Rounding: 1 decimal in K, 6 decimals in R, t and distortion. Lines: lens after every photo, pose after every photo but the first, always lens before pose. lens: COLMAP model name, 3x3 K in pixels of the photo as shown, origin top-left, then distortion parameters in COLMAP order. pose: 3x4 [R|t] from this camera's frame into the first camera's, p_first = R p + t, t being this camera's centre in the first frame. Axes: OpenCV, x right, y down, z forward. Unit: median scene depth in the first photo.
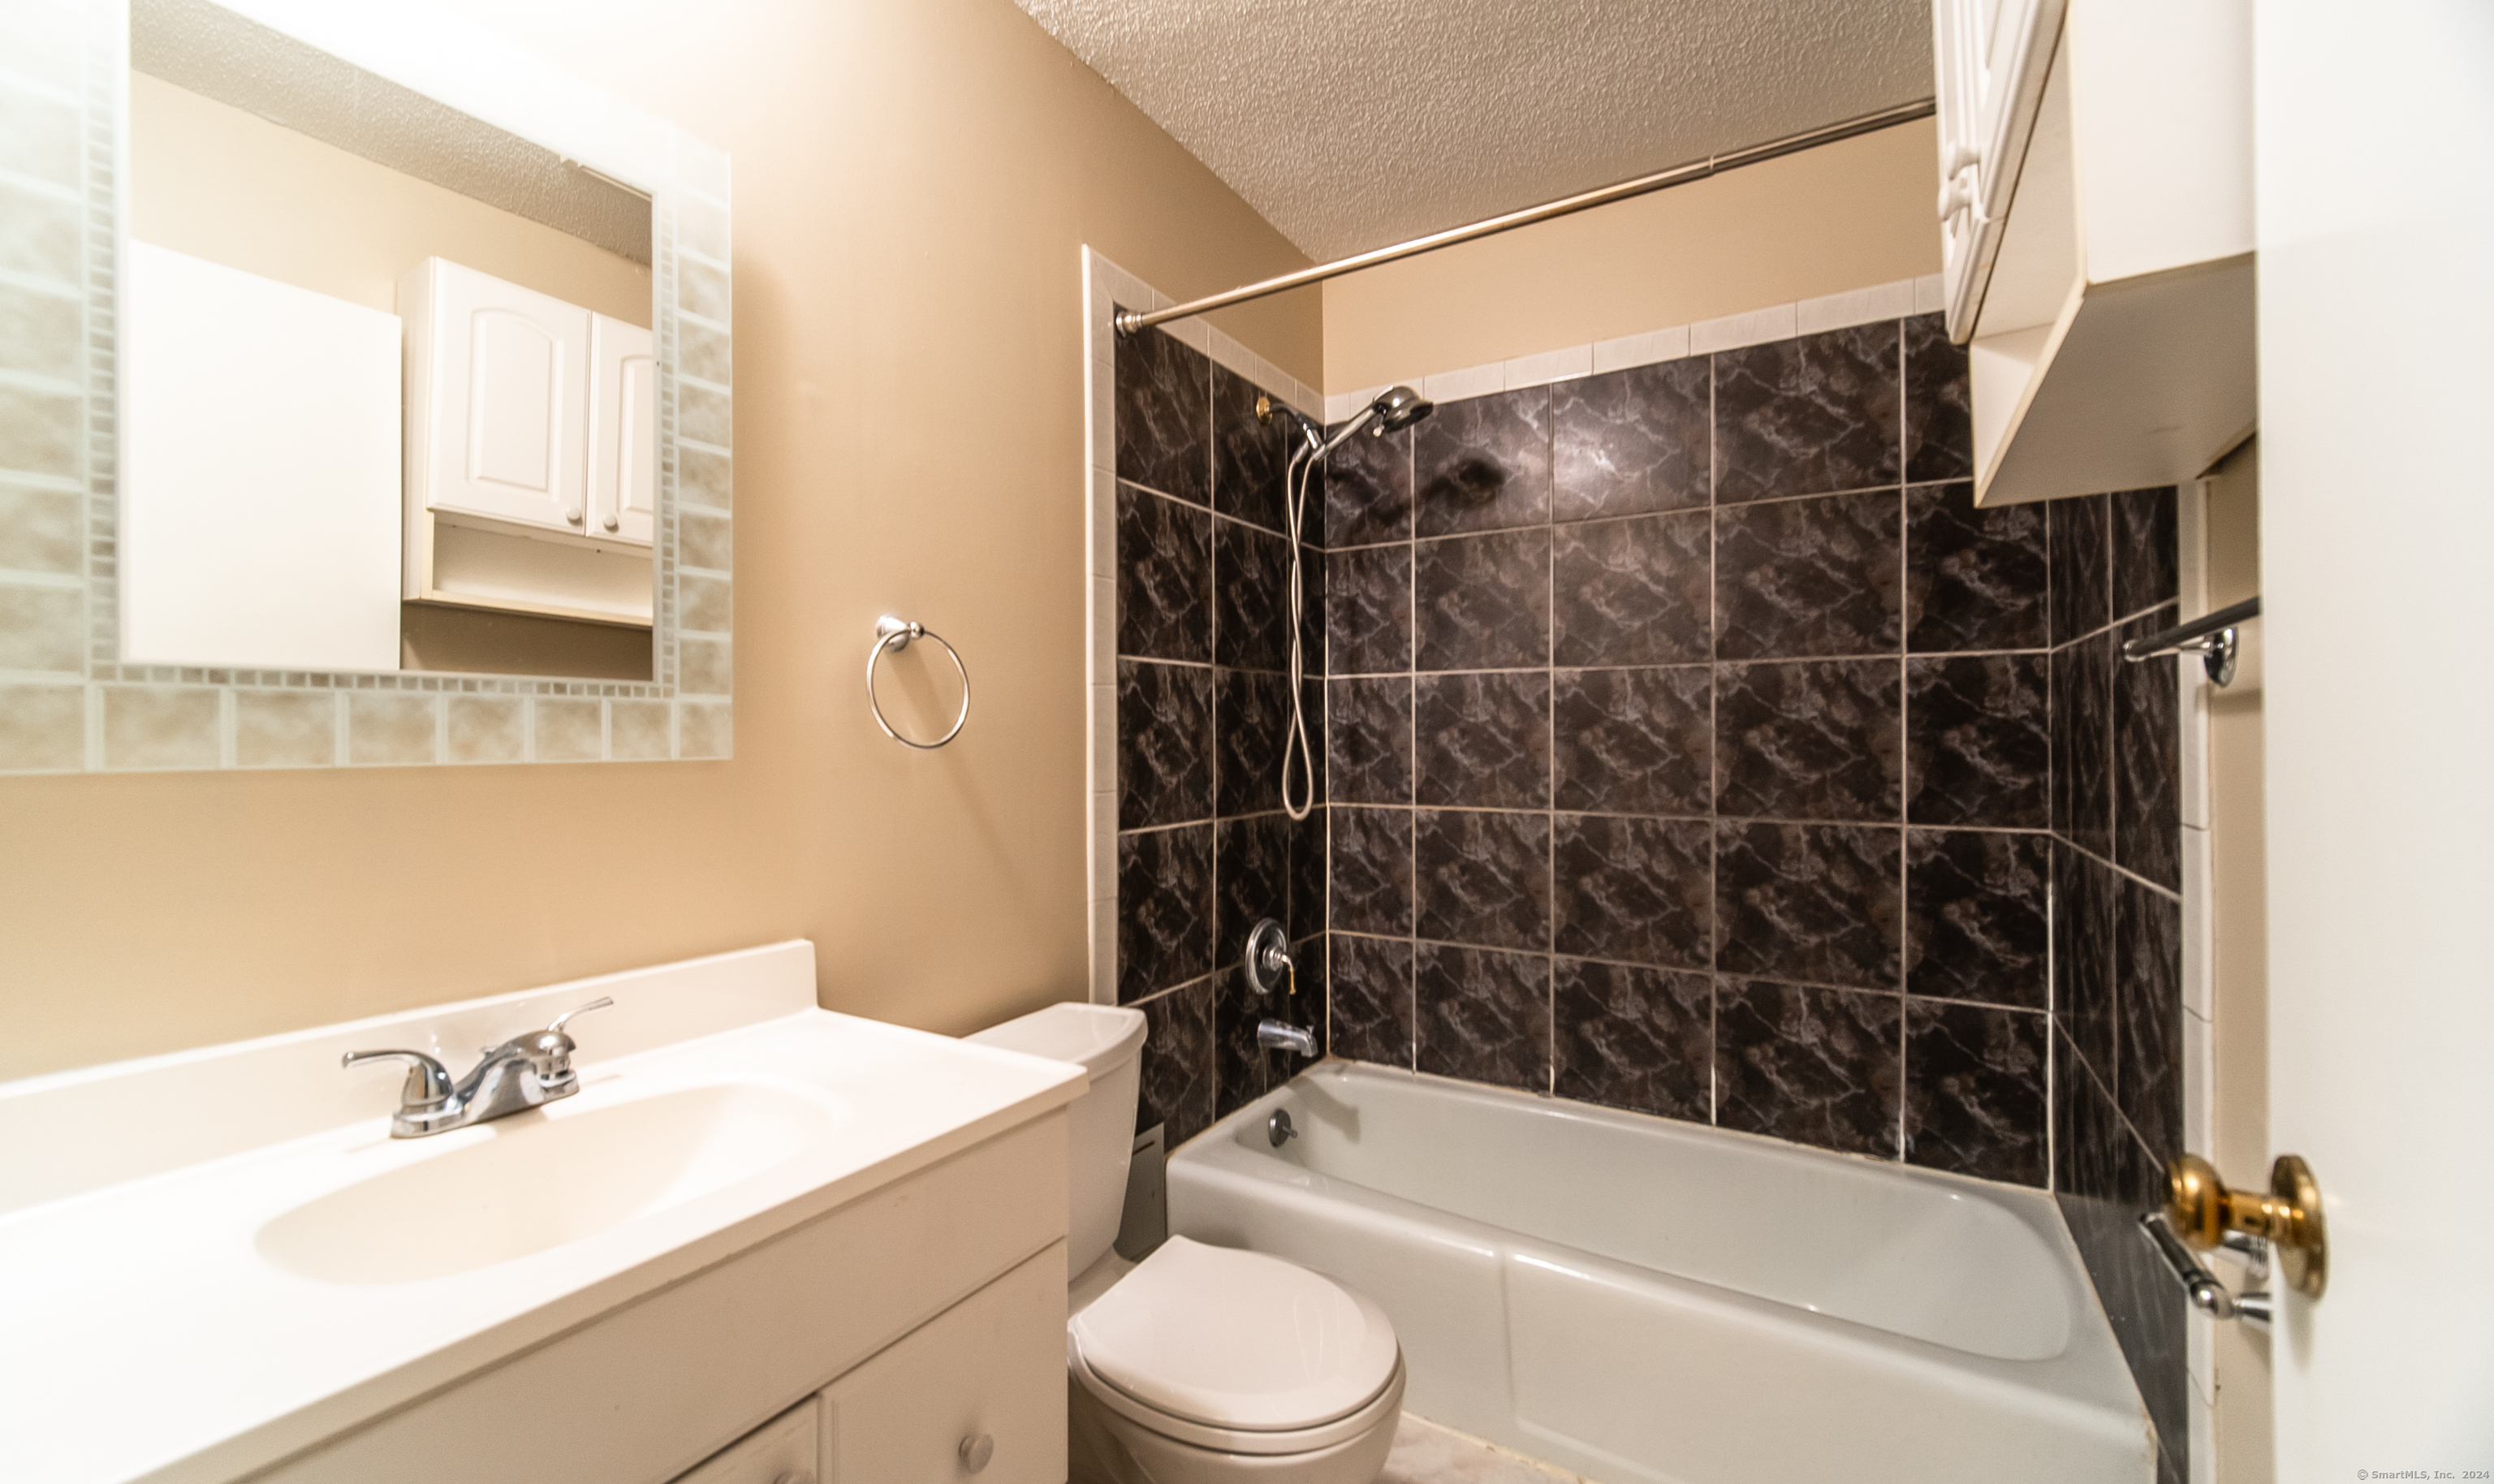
lens RADIAL K [[969.6, 0, 1255.6], [0, 969.6, 742.4], [0, 0, 1]] dist [-0.000209, 0.000379]
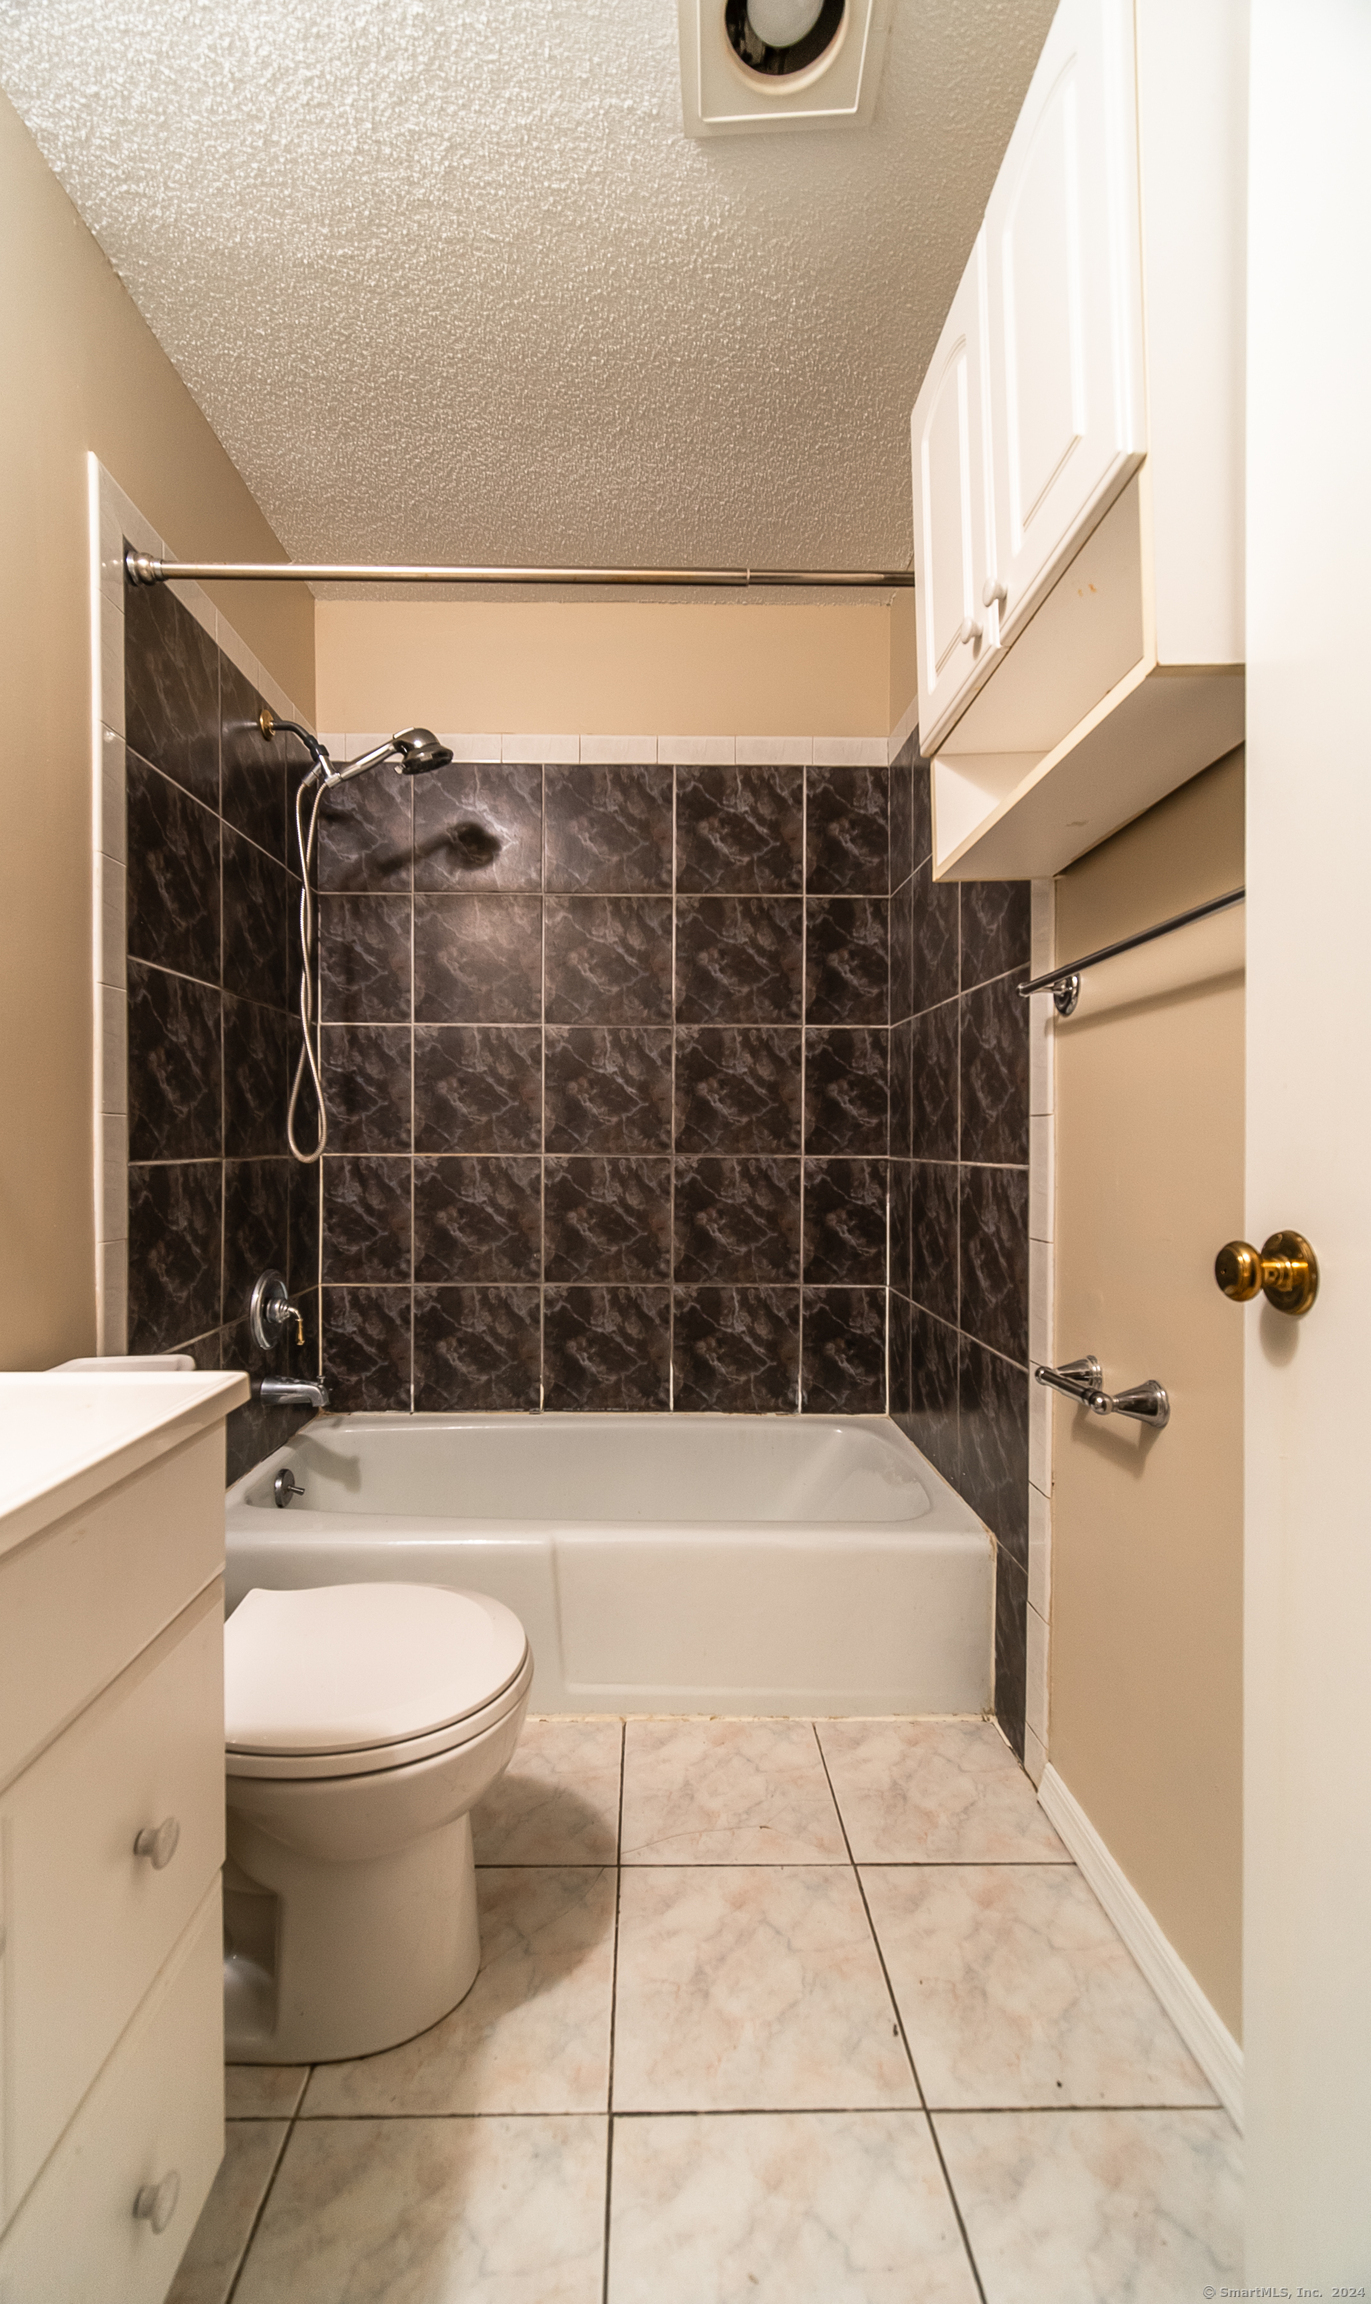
lens RADIAL K [[895.7, 0, 636.0], [0, 895.7, 1159.4], [0, 0, 1]] dist [-0.000209, 0.000379]
pose [[0.855976, -0.007726, 0.516957, -0.159955], [0.001152, 0.999914, 0.013037, 0.076925], [-0.517014, -0.010564, 0.855912, 0.082707]]
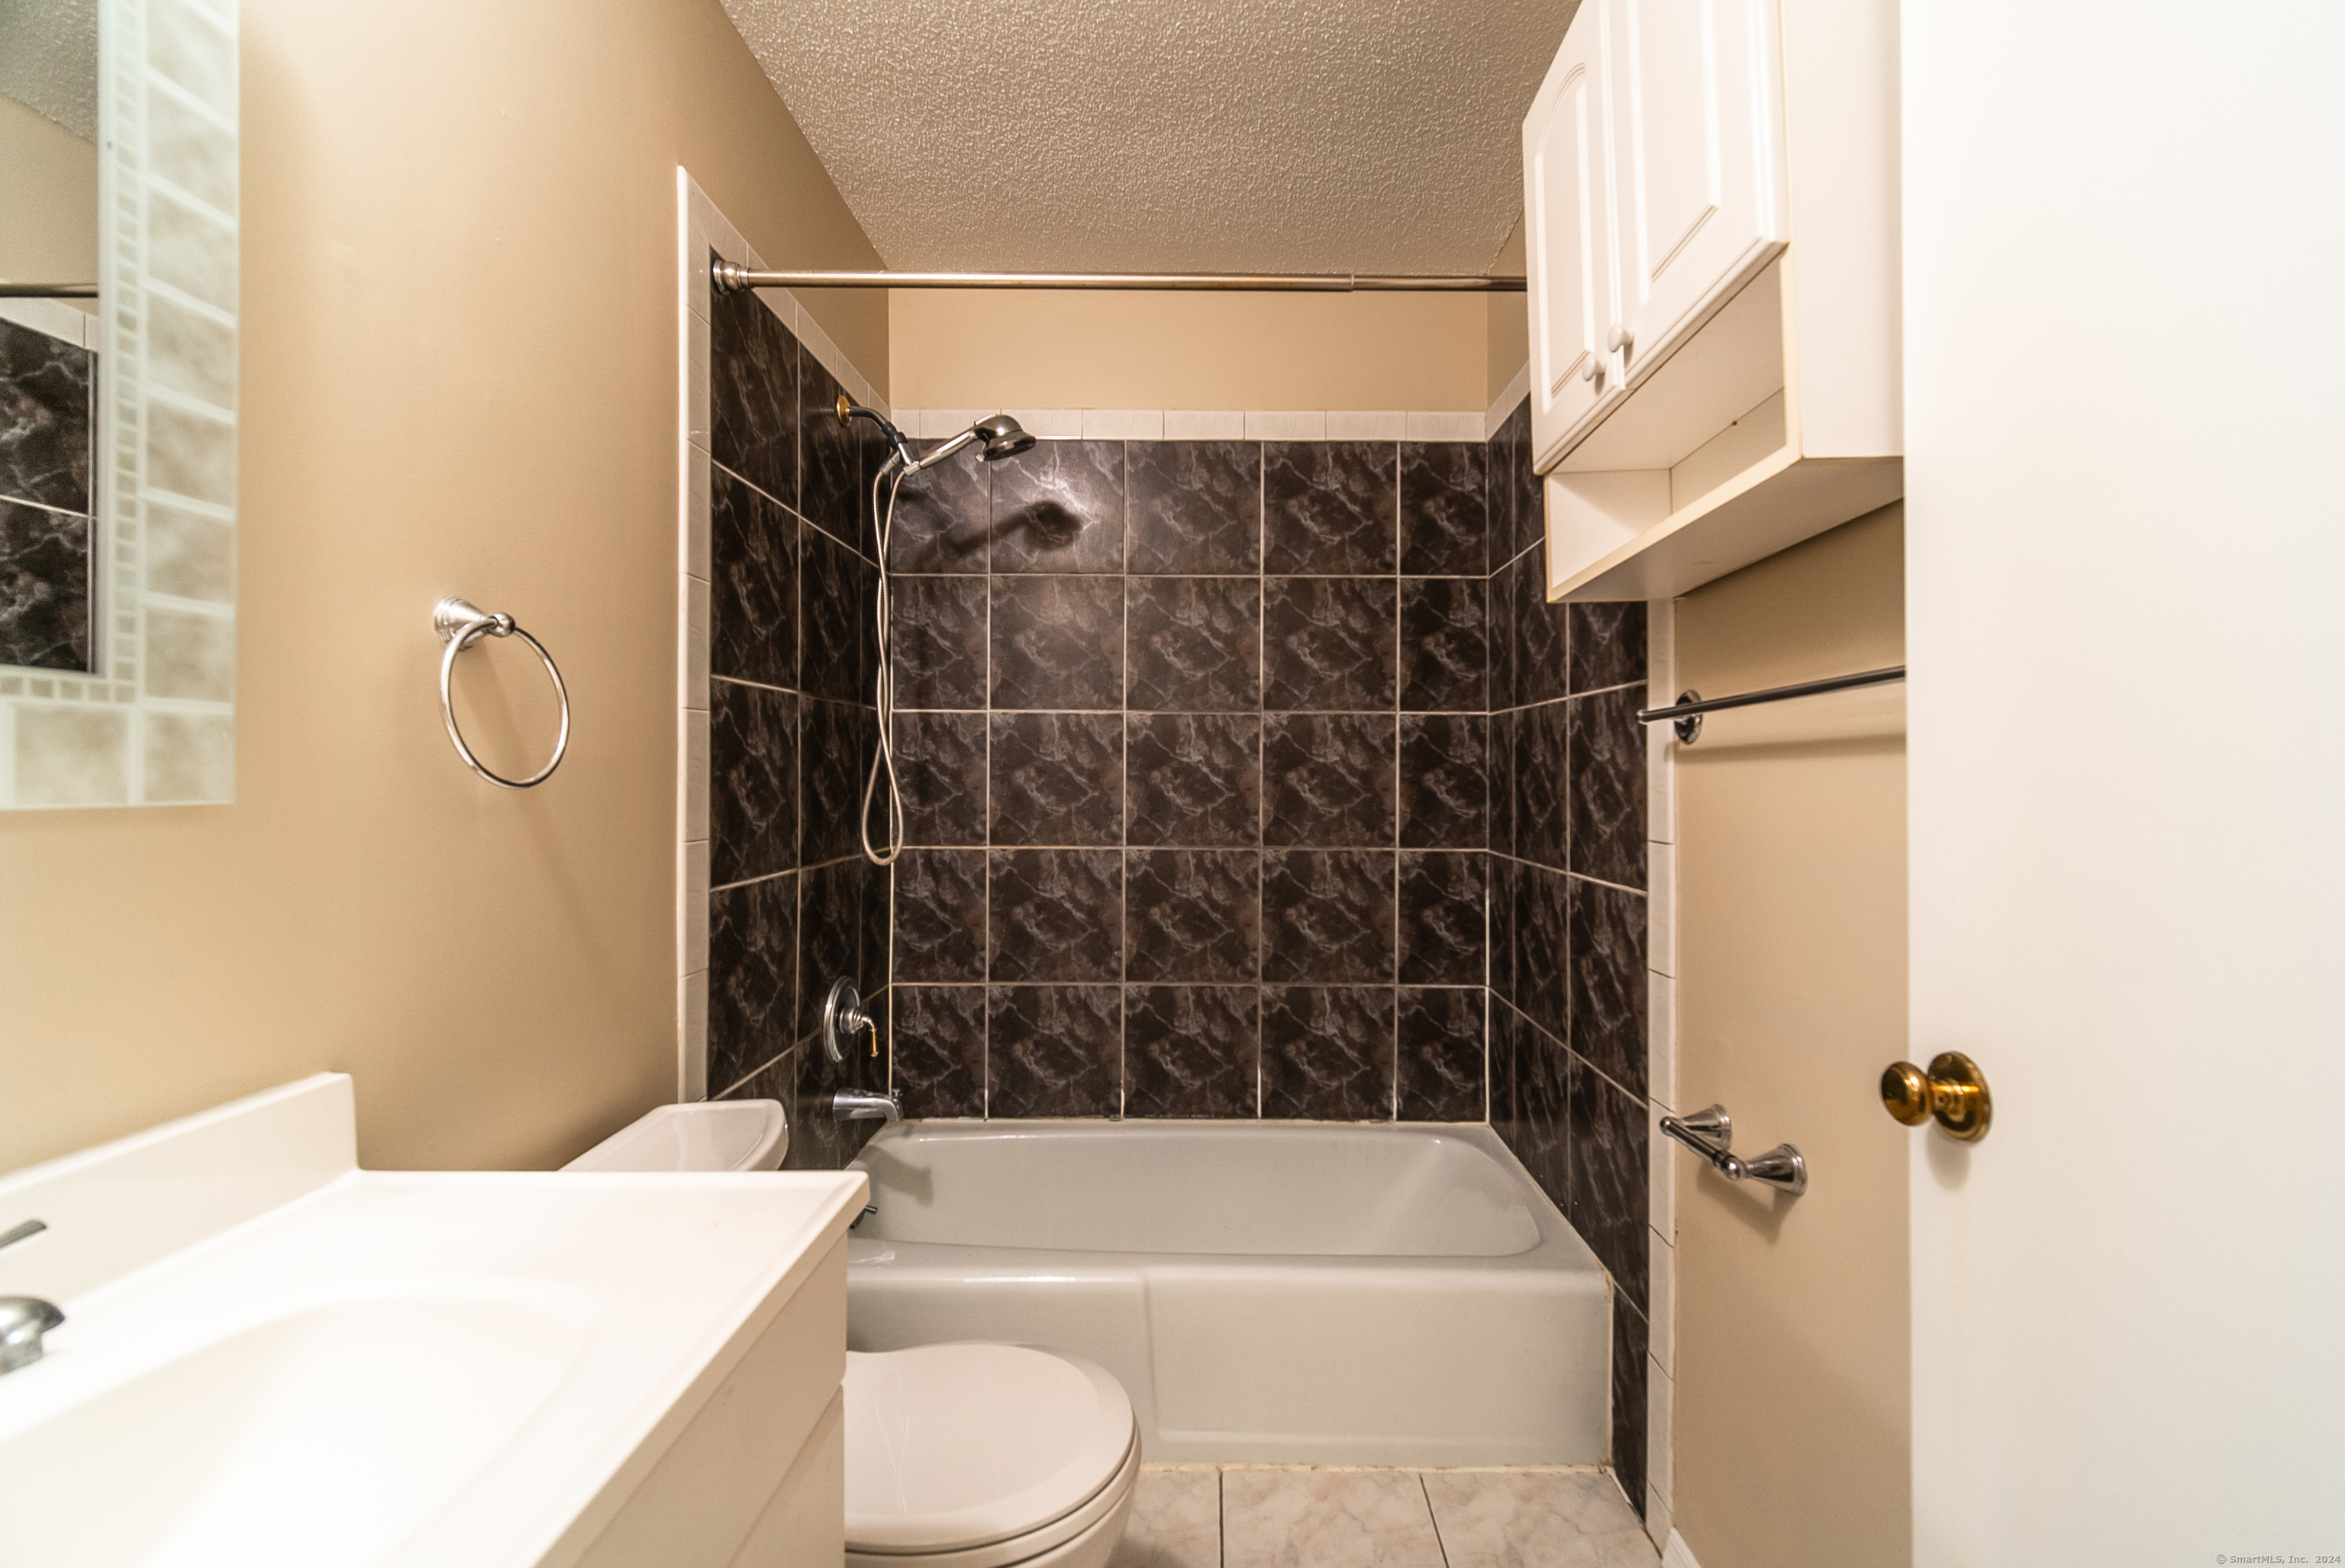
lens RADIAL K [[954.7, 0, 1192.1], [0, 954.7, 781.9], [0, 0, 1]] dist [0.006983, -0.001740]
pose [[0.858909, 0.000652, 0.512127, -0.196849], [0.000402, 0.999998, -0.001947, 0.002912], [-0.512127, 0.001878, 0.858907, 0.083533]]
